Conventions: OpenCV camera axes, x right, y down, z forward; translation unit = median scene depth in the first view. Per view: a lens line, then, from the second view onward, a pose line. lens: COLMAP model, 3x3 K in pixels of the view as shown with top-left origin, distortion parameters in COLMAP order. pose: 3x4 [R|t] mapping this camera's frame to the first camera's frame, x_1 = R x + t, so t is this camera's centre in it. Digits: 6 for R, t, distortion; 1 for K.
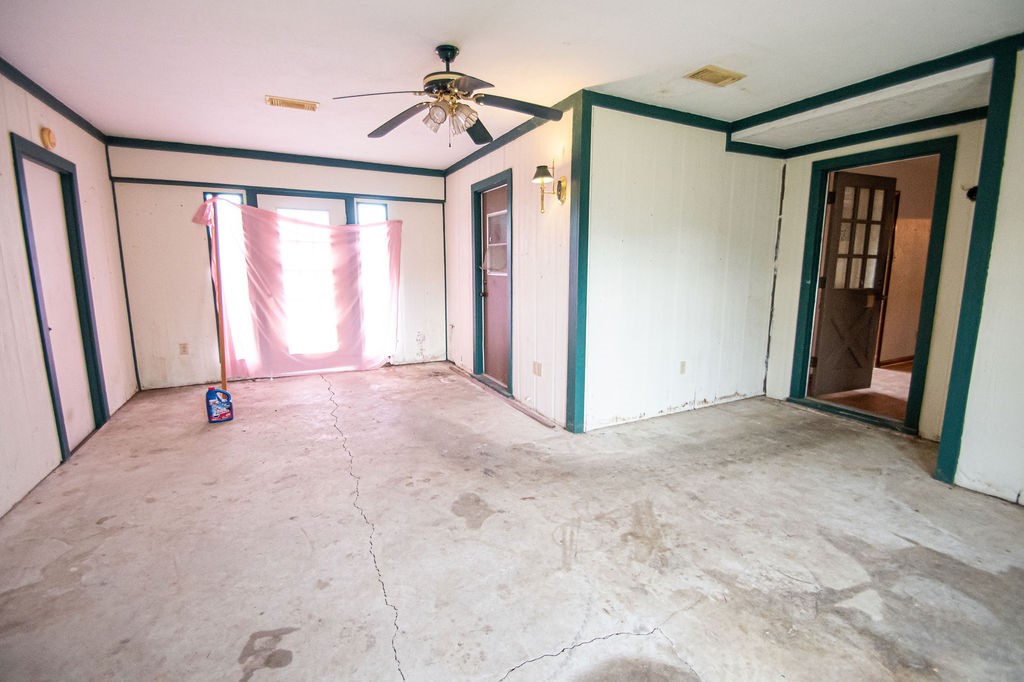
lens RADIAL K [[450.4, 0, 512.1], [0, 450.4, 337.2], [0, 0, 1]] dist [-0.007769, -0.005062]
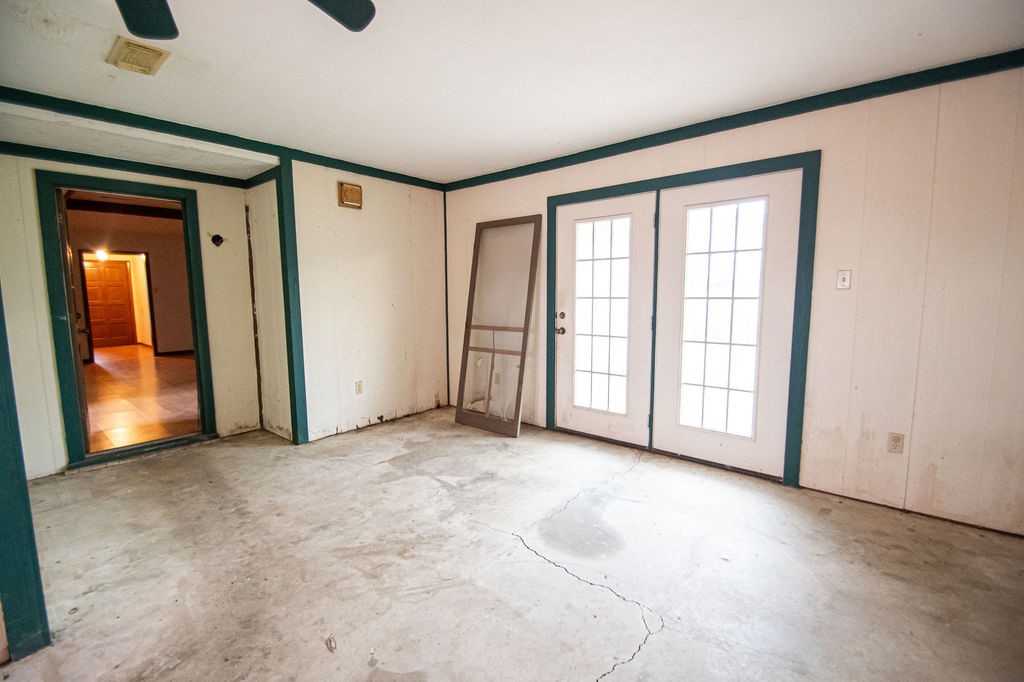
lens RADIAL K [[450.4, 0, 507.2], [0, 450.4, 344.7], [0, 0, 1]] dist [-0.007769, -0.005062]
pose [[-0.387843, -0.102688, 0.915987, -0.582310], [0.151736, 0.973103, 0.173338, -0.139023], [-0.909150, 0.206216, -0.361830, 0.841269]]
